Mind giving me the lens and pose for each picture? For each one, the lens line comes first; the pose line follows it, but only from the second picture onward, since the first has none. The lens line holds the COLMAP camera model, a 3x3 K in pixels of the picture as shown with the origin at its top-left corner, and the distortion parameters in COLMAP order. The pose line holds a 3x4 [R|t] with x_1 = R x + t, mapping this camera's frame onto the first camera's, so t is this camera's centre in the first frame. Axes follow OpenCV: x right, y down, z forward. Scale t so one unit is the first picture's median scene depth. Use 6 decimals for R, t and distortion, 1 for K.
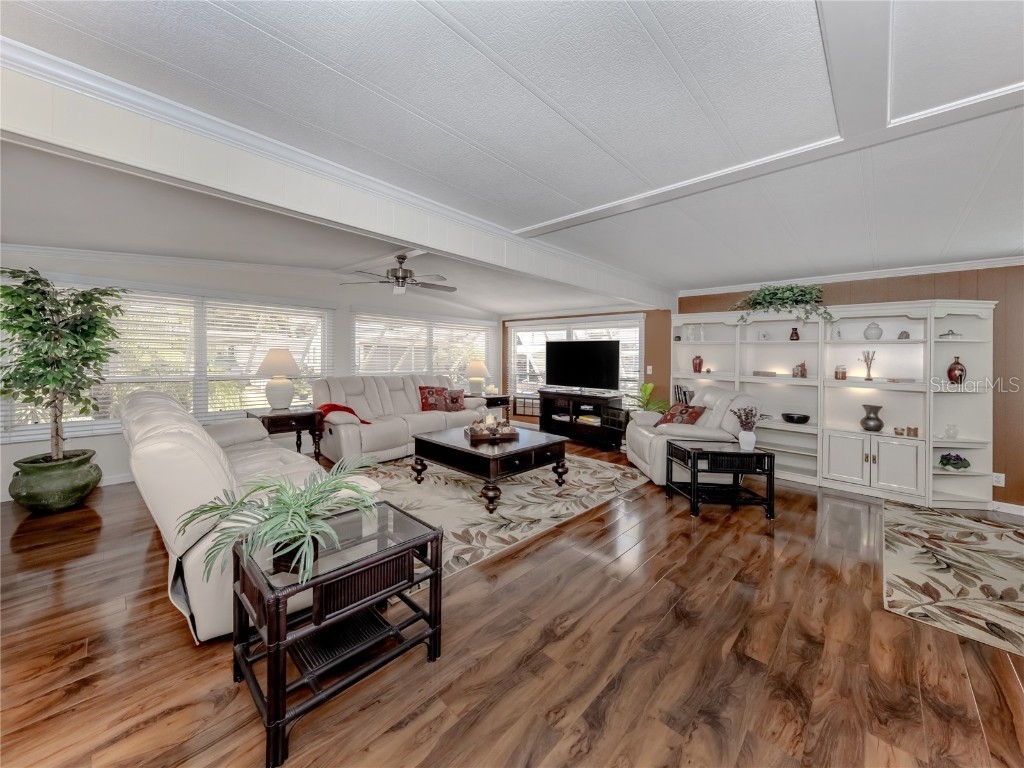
lens RADIAL K [[380.7, 0, 482.0], [0, 380.7, 356.7], [0, 0, 1]] dist [0.008511, -0.001382]
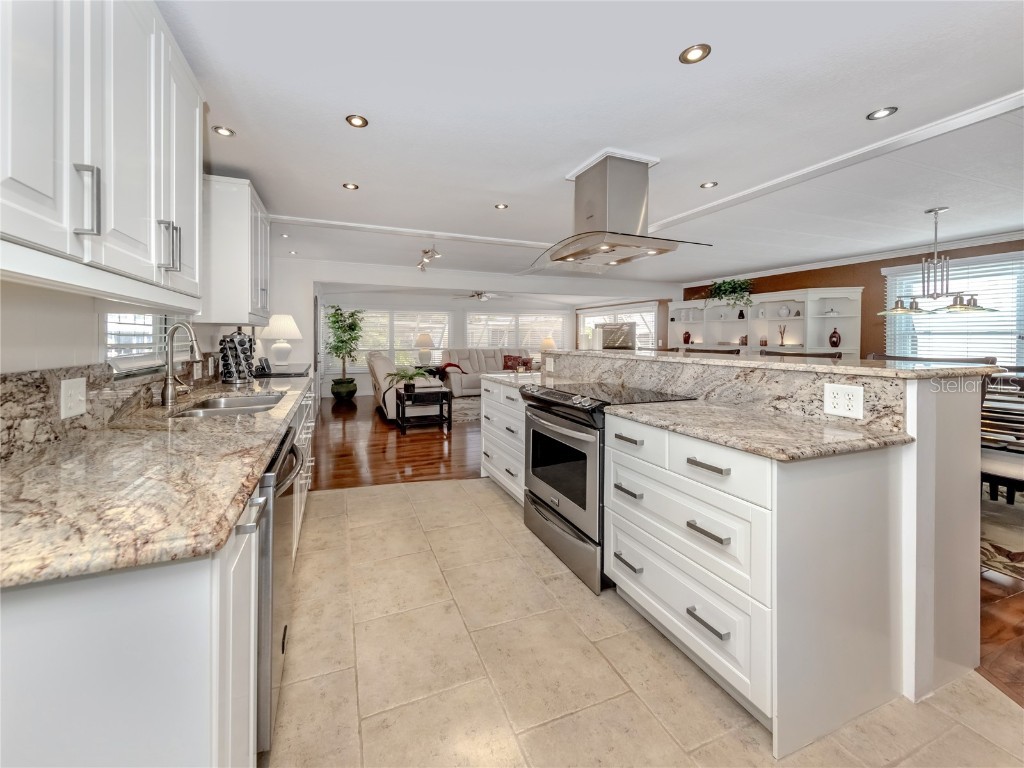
lens RADIAL K [[374.3, 0, 463.0], [0, 374.3, 327.1], [0, 0, 1]] dist [0.010183, 0.000072]
pose [[0.899146, -0.032045, -0.436474, 0.459130], [0.017922, 0.999175, -0.036438, 0.017456], [0.437282, 0.024940, 0.898979, -0.604622]]
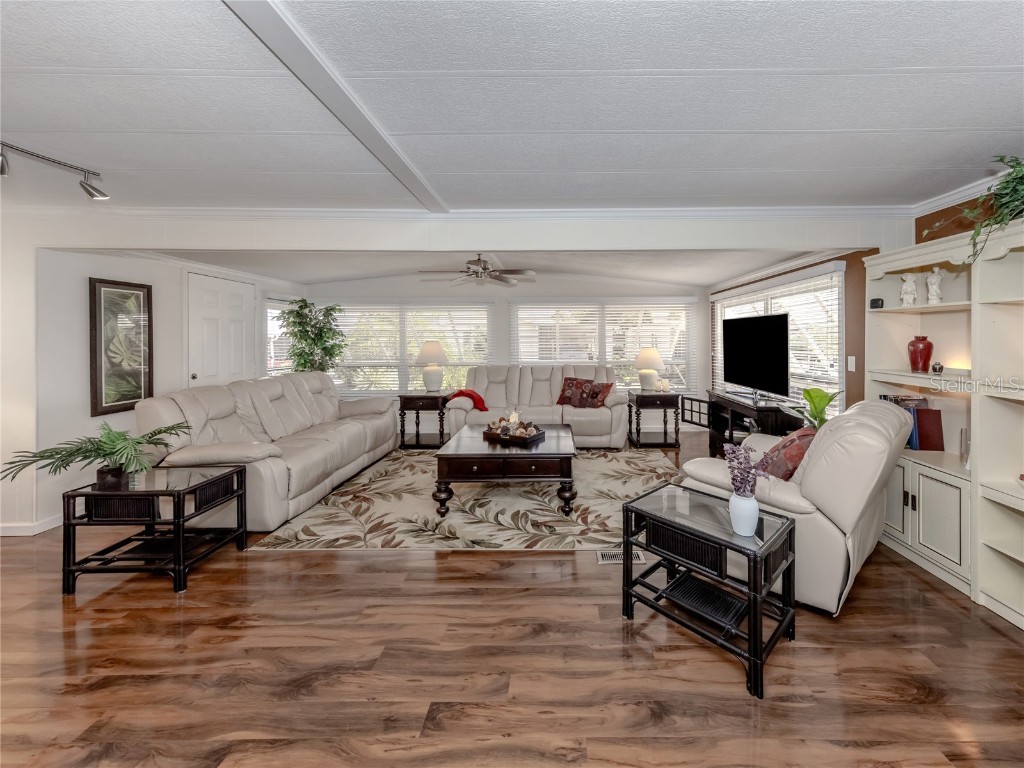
lens RADIAL K [[409.7, 0, 542.0], [0, 409.7, 335.8], [0, 0, 1]] dist [0.001469, -0.000597]
pose [[0.723142, -0.030219, -0.690038, 0.579848], [0.018565, 0.999532, -0.024317, 0.000827], [0.690450, 0.004774, 0.723364, 0.289025]]
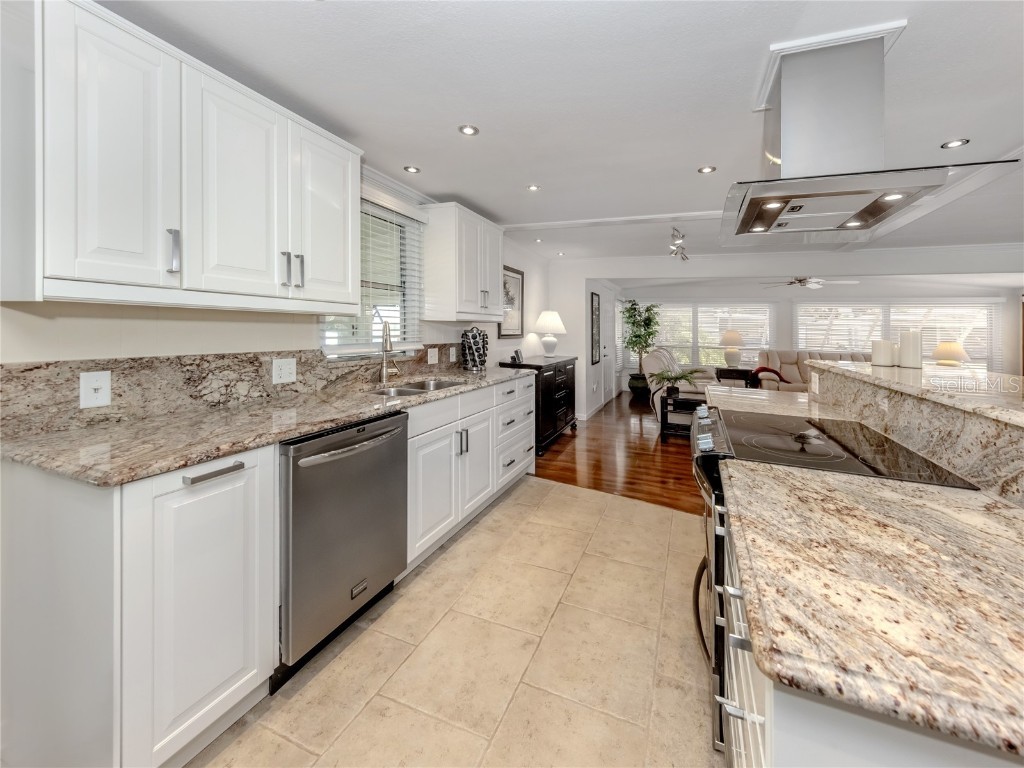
lens RADIAL K [[380.7, 0, 550.4], [0, 380.7, 319.2], [0, 0, 1]] dist [0.008511, -0.001382]
pose [[0.433373, -0.028991, -0.900748, 0.590793], [-0.015204, 0.999105, -0.039471, 0.008492], [0.901086, 0.030801, 0.432545, -0.414644]]
